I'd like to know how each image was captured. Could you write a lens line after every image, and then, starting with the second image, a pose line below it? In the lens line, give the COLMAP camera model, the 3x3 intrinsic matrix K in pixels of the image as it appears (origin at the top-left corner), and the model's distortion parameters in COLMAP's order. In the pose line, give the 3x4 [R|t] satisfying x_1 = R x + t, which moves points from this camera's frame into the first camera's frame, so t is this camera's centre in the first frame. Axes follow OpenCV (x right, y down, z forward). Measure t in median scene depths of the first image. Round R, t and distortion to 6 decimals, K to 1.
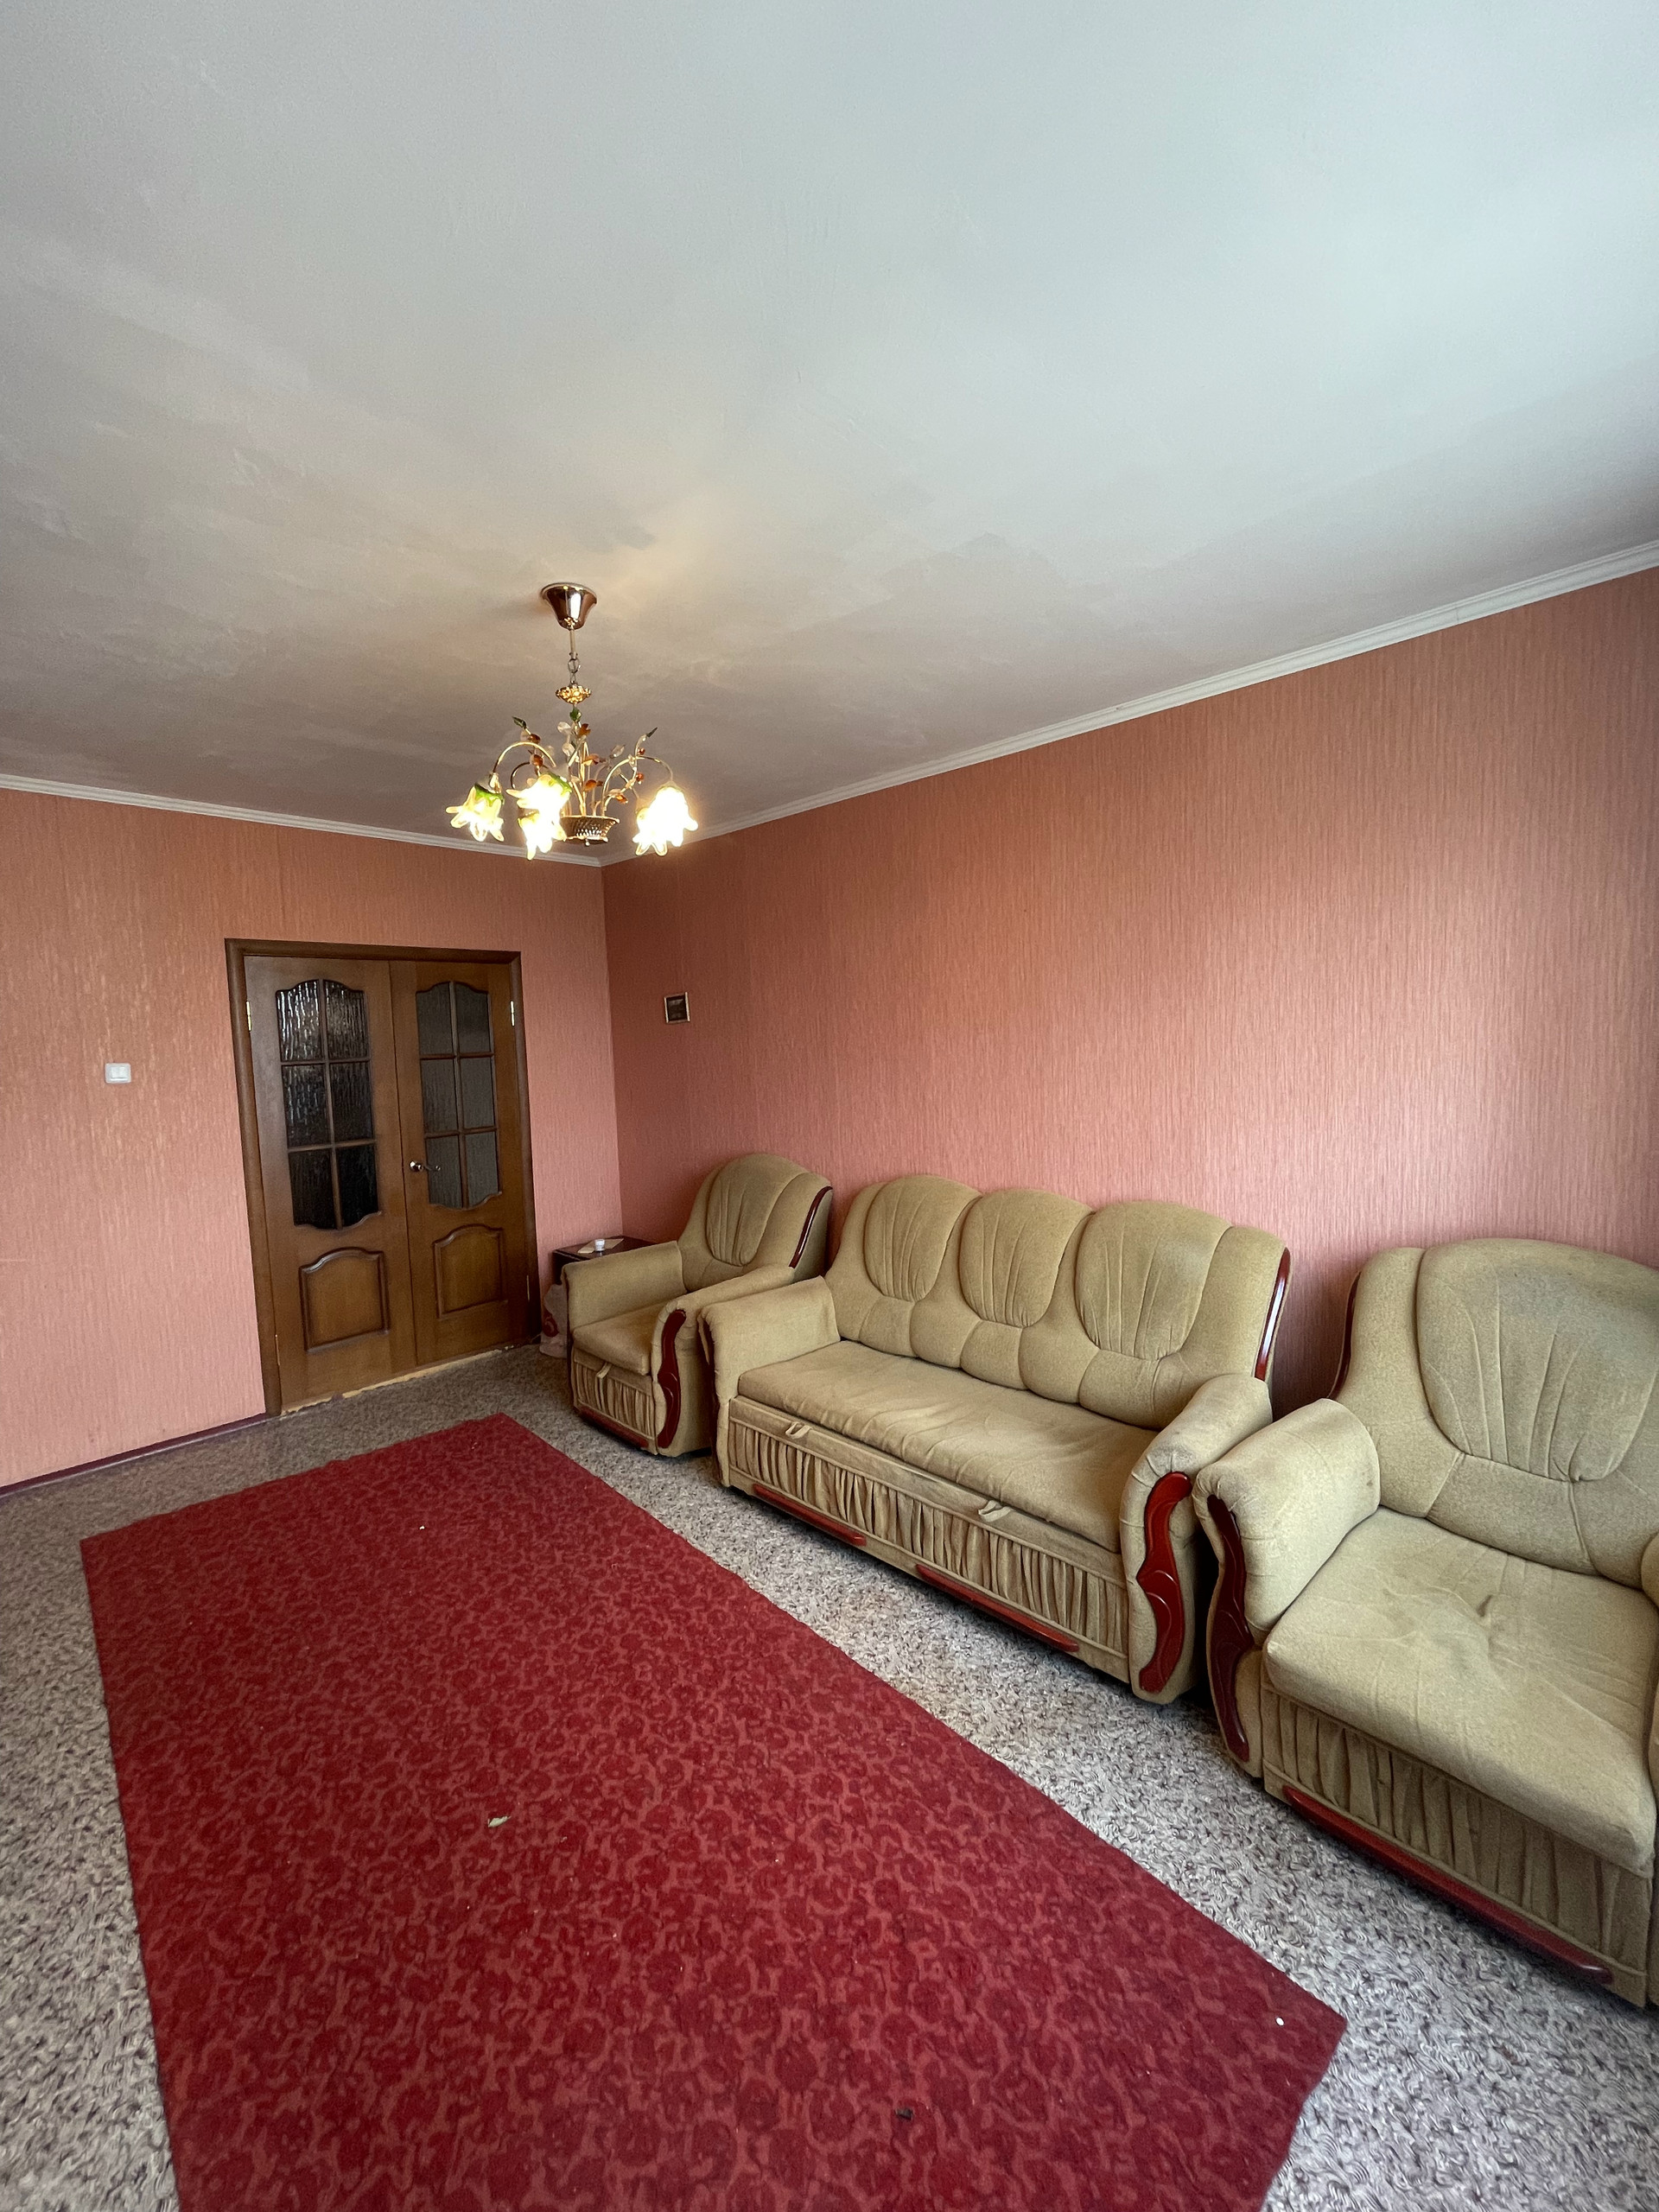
lens RADIAL K [[886.6, 0, 827.6], [0, 886.6, 1098.5], [0, 0, 1]] dist [-0.003328, 0.000294]
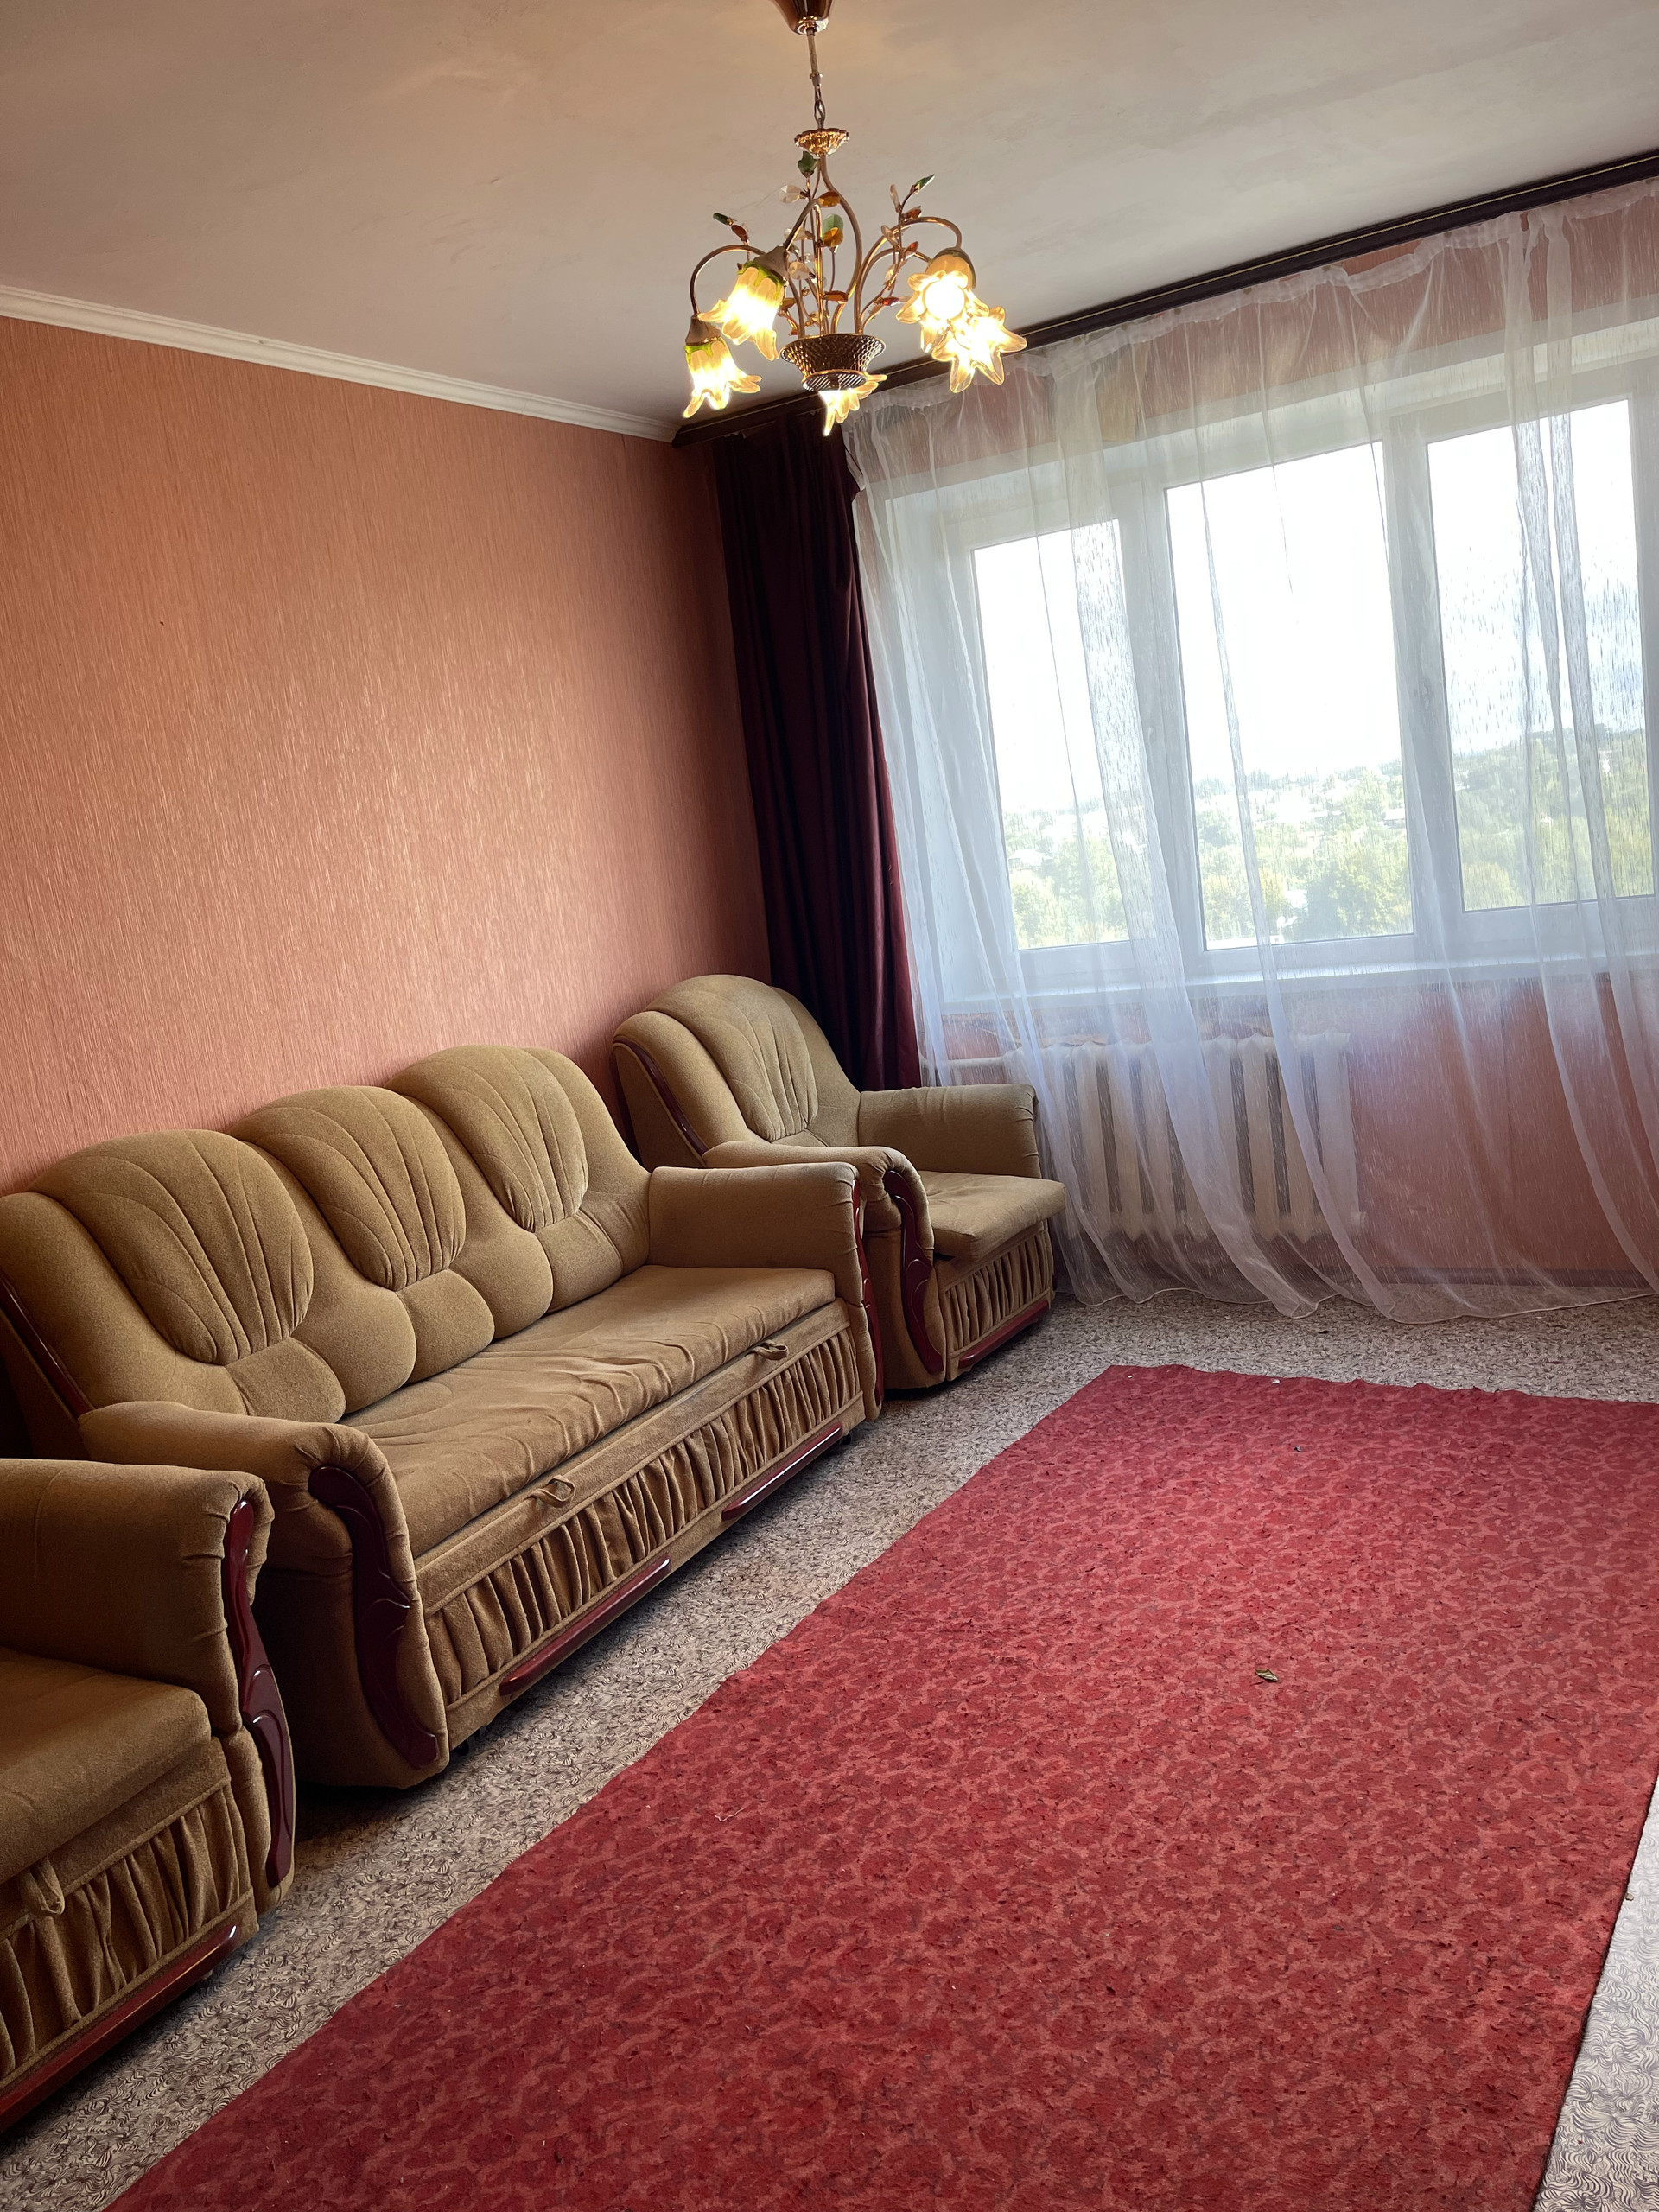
lens RADIAL K [[1667.1, 0, 829.5], [0, 1667.1, 1106.0], [0, 0, 1]] dist [0.040371, -0.075589]
pose [[-0.243394, -0.100619, 0.964694, -1.436271], [0.208882, 0.965829, 0.153439, 0.023299], [-0.947168, 0.238854, -0.214060, 1.359295]]
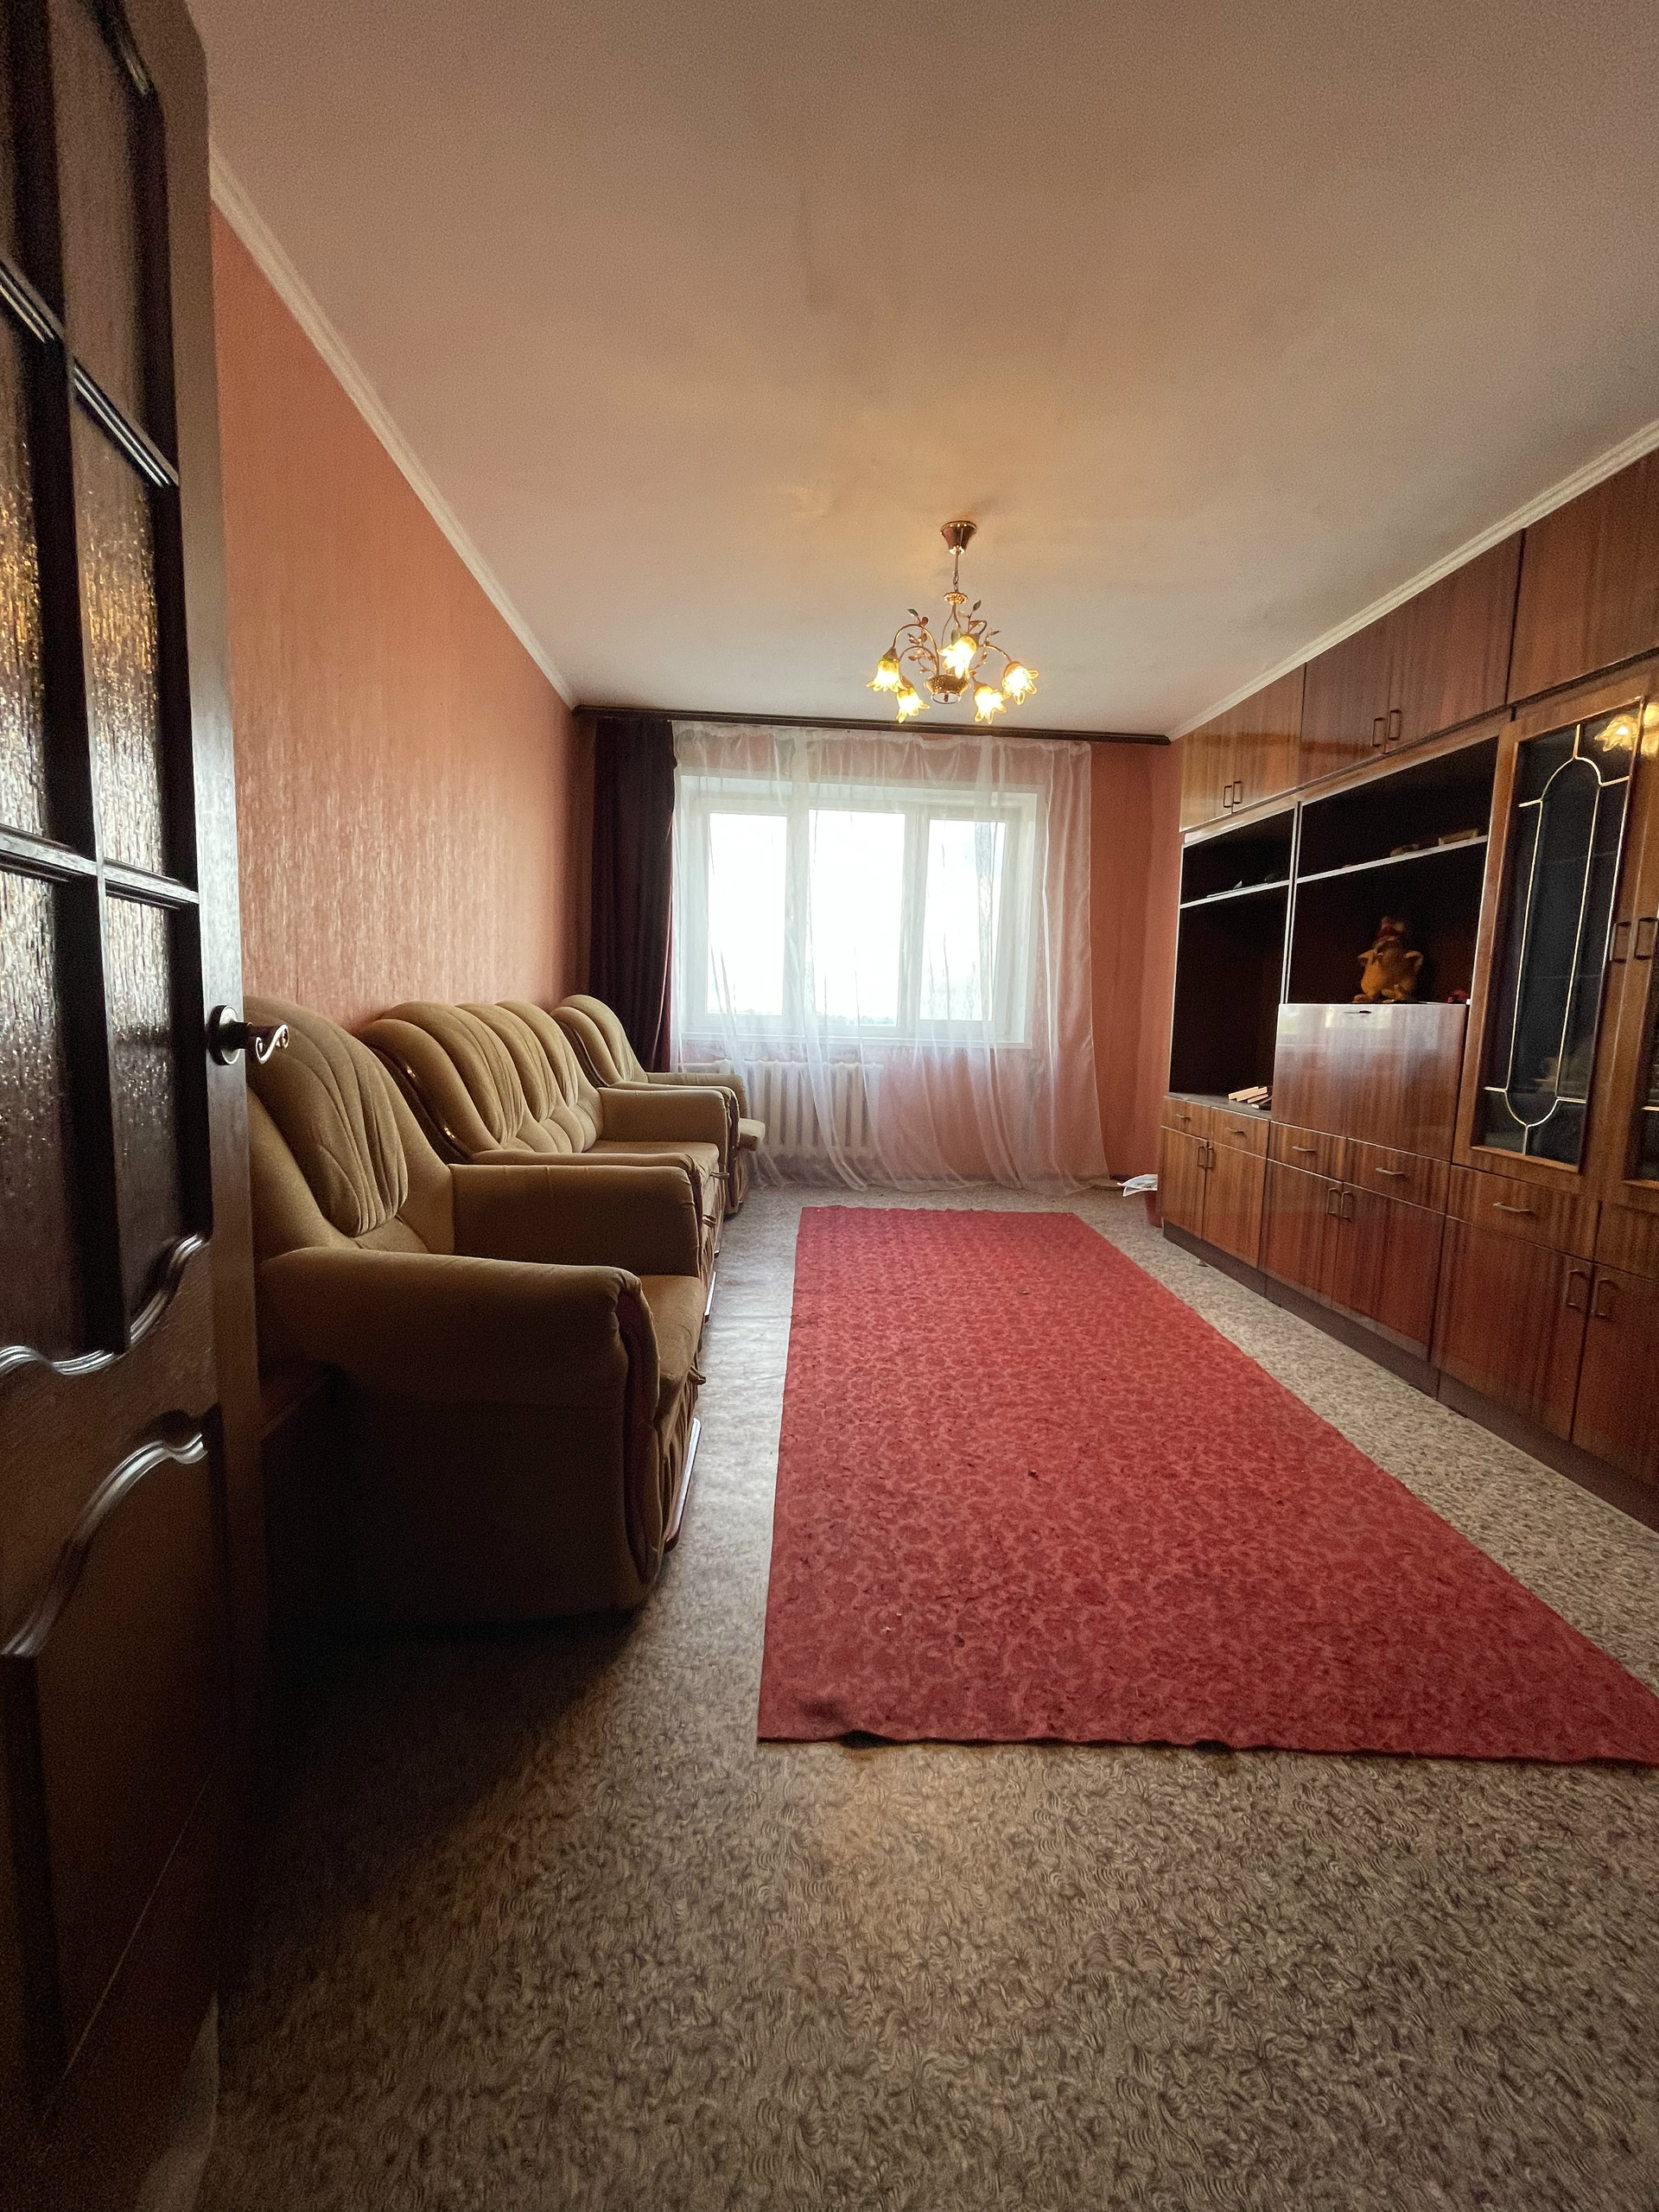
lens RADIAL K [[886.6, 0, 827.6], [0, 886.6, 1098.5], [0, 0, 1]] dist [-0.003328, 0.000294]
pose [[-0.744633, -0.063185, 0.664476, -1.090467], [0.040500, 0.989398, 0.139467, 0.136598], [-0.666244, 0.130763, -0.734180, 2.216361]]
